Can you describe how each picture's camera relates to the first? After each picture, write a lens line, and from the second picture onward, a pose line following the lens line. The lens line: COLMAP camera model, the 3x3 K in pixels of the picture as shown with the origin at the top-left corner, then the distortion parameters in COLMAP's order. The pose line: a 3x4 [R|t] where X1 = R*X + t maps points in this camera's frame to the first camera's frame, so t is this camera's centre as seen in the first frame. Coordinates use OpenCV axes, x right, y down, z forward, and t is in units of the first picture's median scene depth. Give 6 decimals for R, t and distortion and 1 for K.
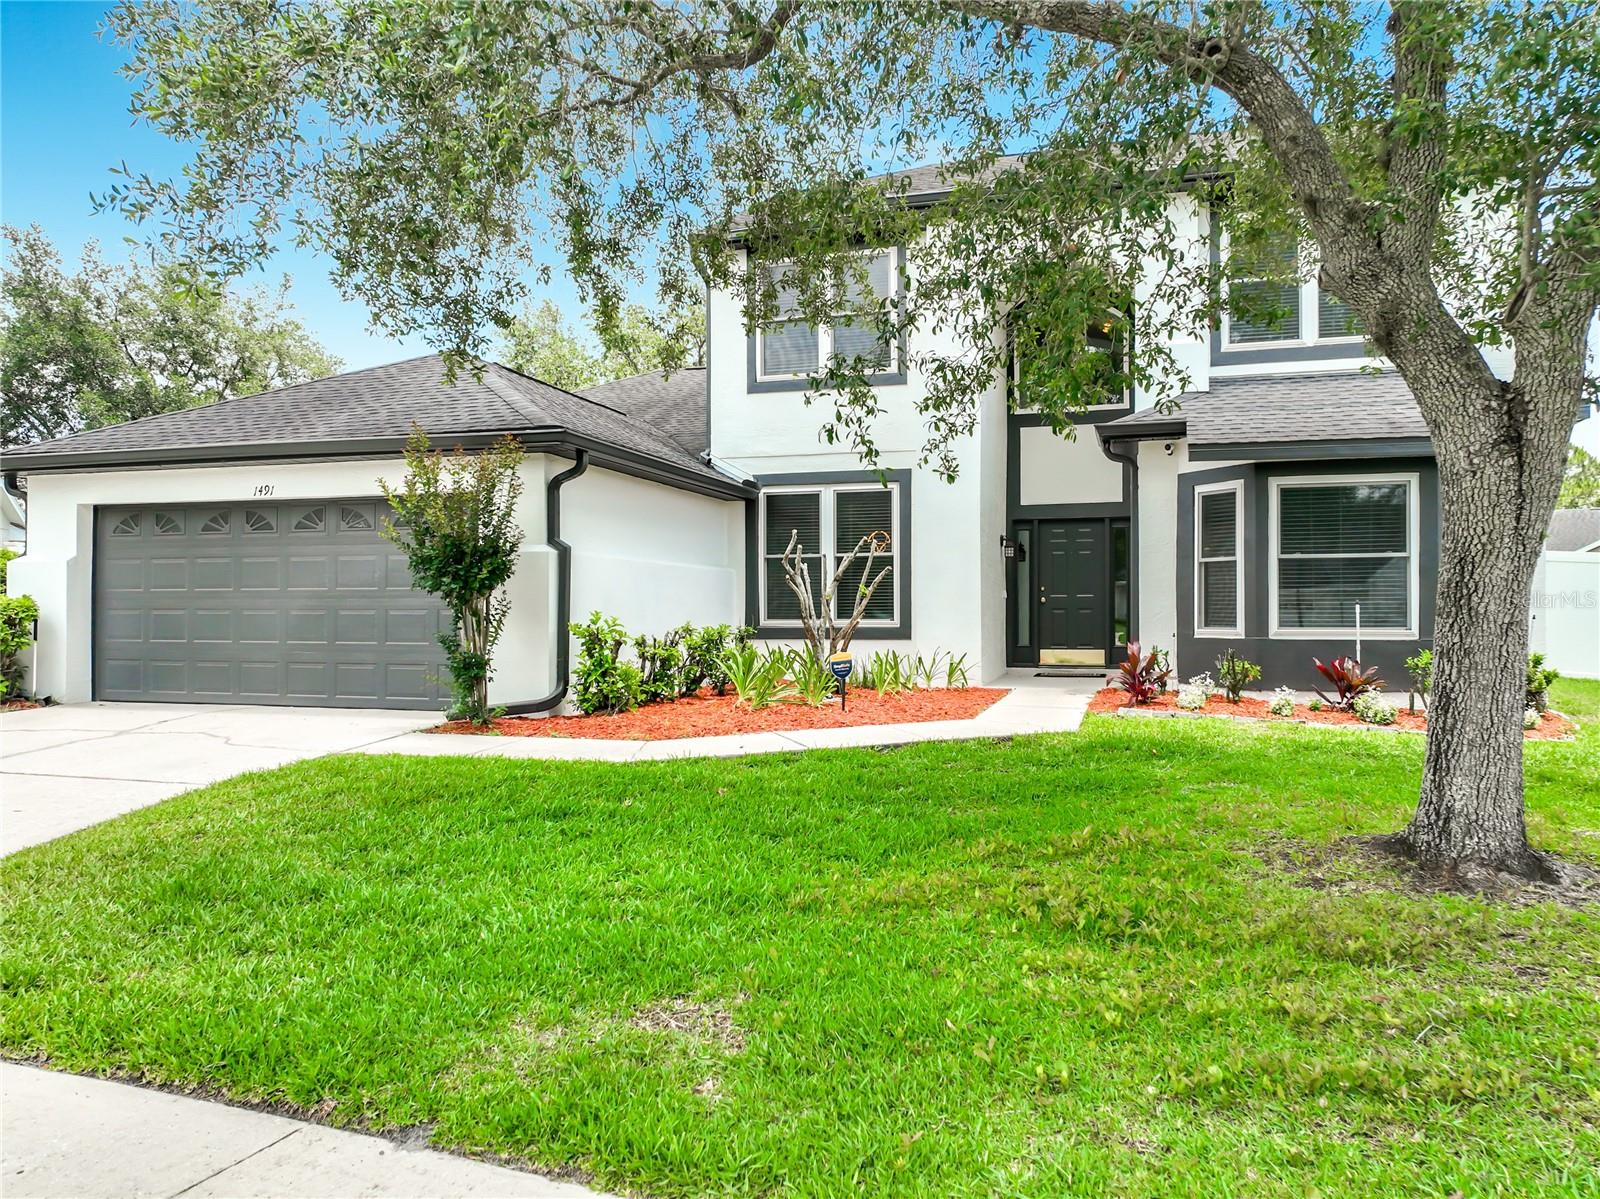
lens RADIAL K [[1129.4, 0, 804.7], [0, 1129.4, 606.9], [0, 0, 1]] dist [0.003186, 0.008354]
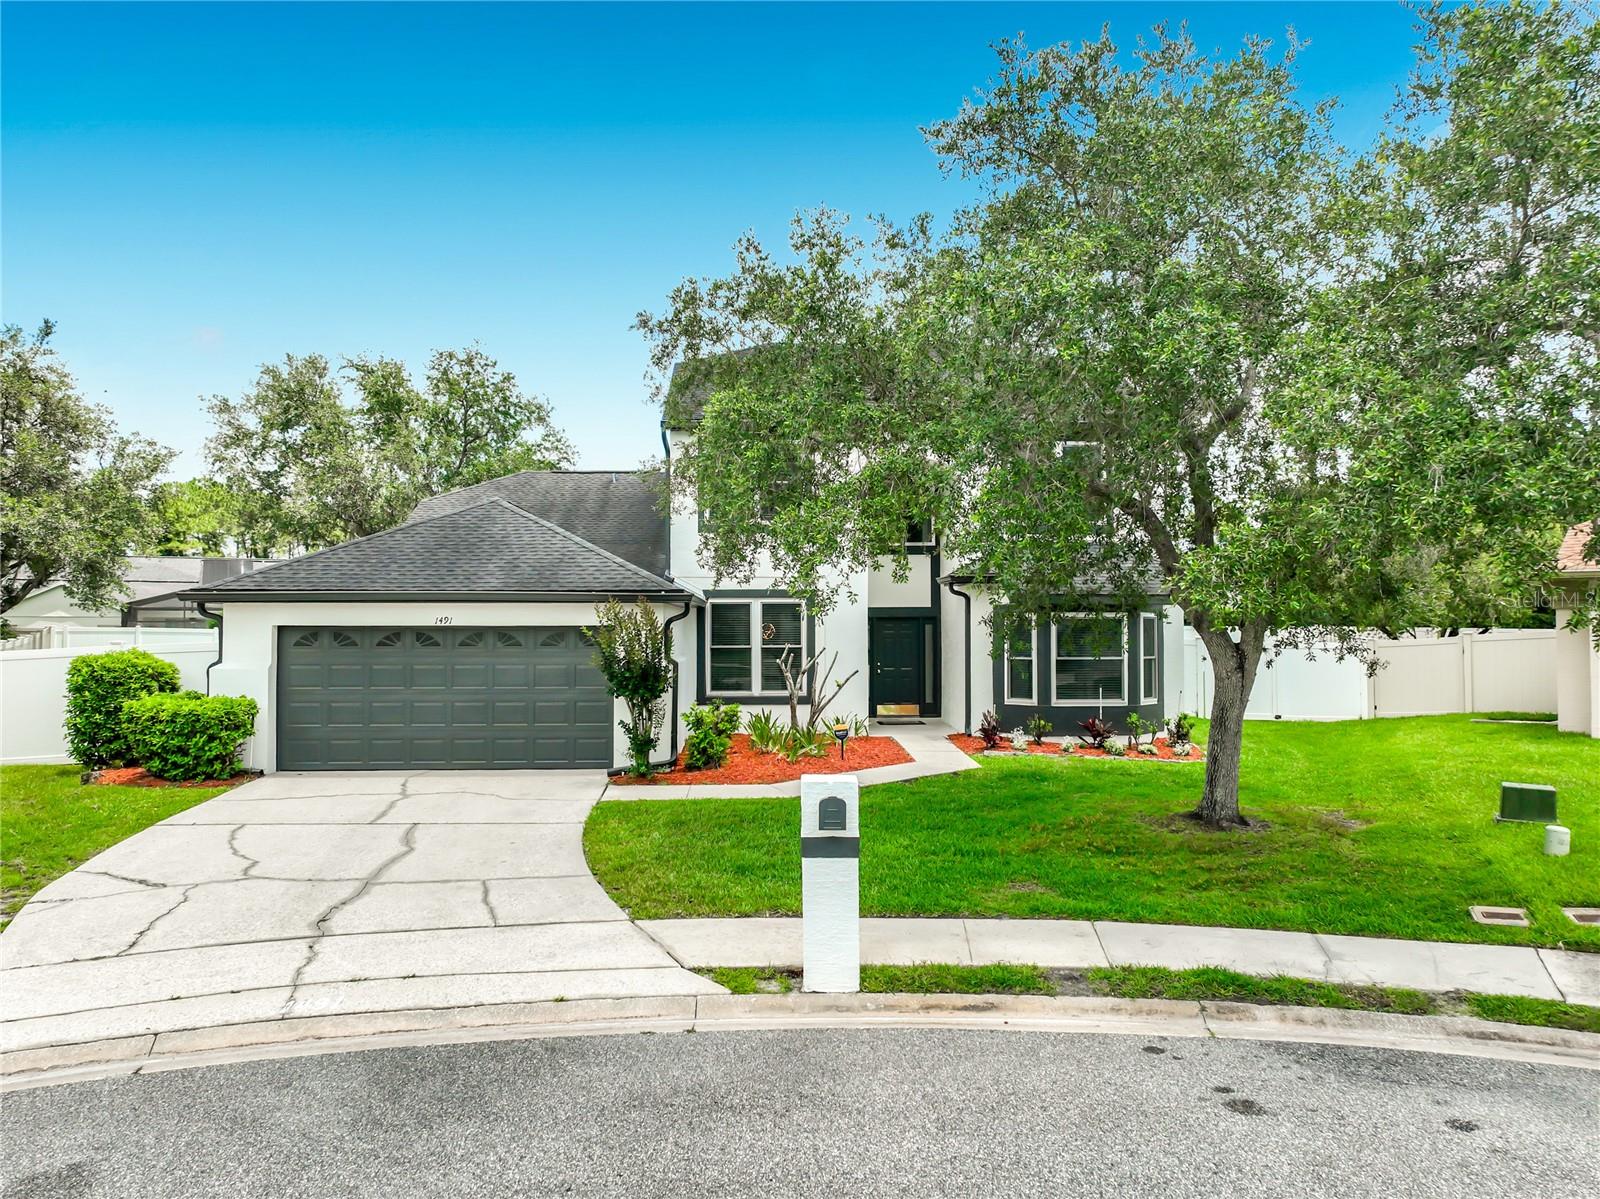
lens RADIAL K [[1112.4, 0, 809.2], [0, 1112.4, 602.4], [0, 0, 1]] dist [0.008447, 0.002256]
pose [[0.943201, 0.006522, 0.332158, -0.502646], [-0.001079, 0.999862, -0.016569, -0.101176], [-0.332220, 0.015270, 0.943078, -0.483013]]
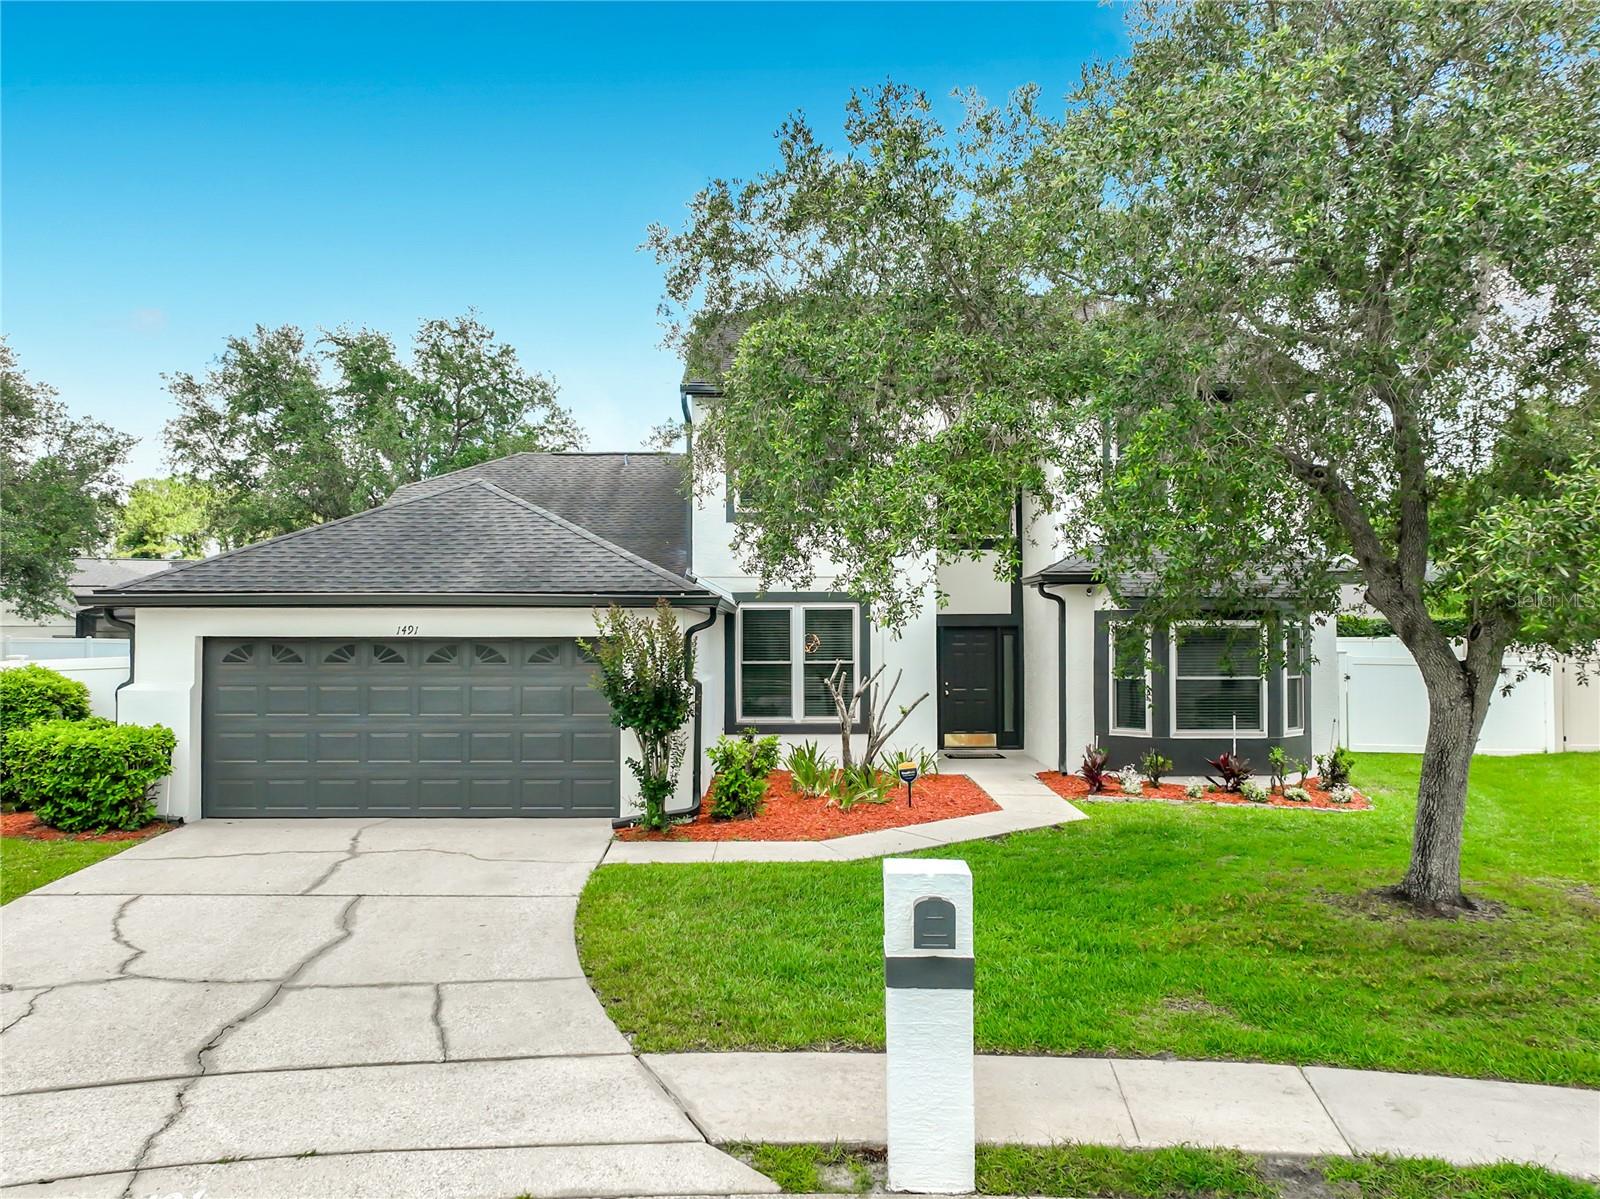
lens RADIAL K [[1236.0, 0, 796.5], [0, 1236.0, 617.3], [0, 0, 1]] dist [0.004462, 0.001381]
pose [[0.956110, 0.004510, 0.292973, -0.461347], [-0.001362, 0.999939, -0.010948, -0.100882], [-0.293004, 0.010069, 0.956058, -0.302830]]
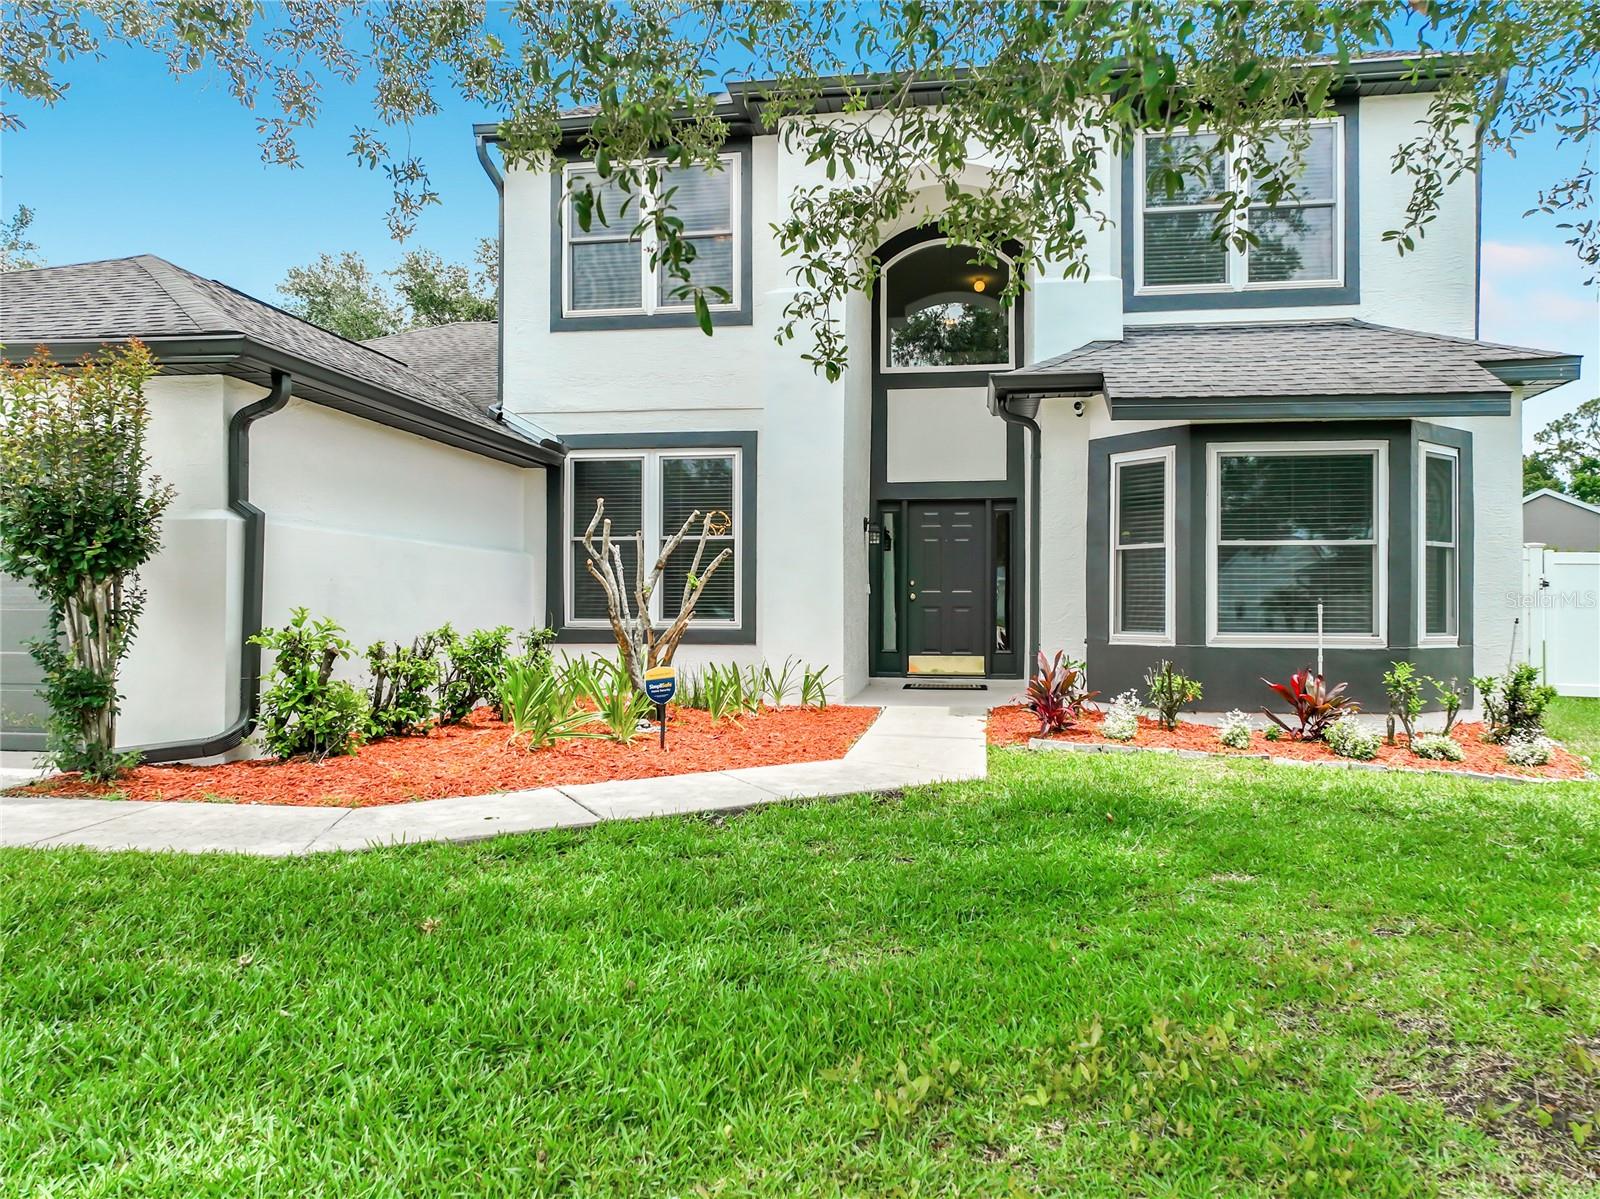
lens RADIAL K [[1129.4, 0, 804.7], [0, 1129.4, 606.9], [0, 0, 1]] dist [0.003186, 0.008354]
pose [[0.990278, 0.005529, 0.138992, 0.021349], [-0.005970, 0.999978, 0.002759, -0.000213], [-0.138973, -0.003562, 0.990290, 0.252360]]
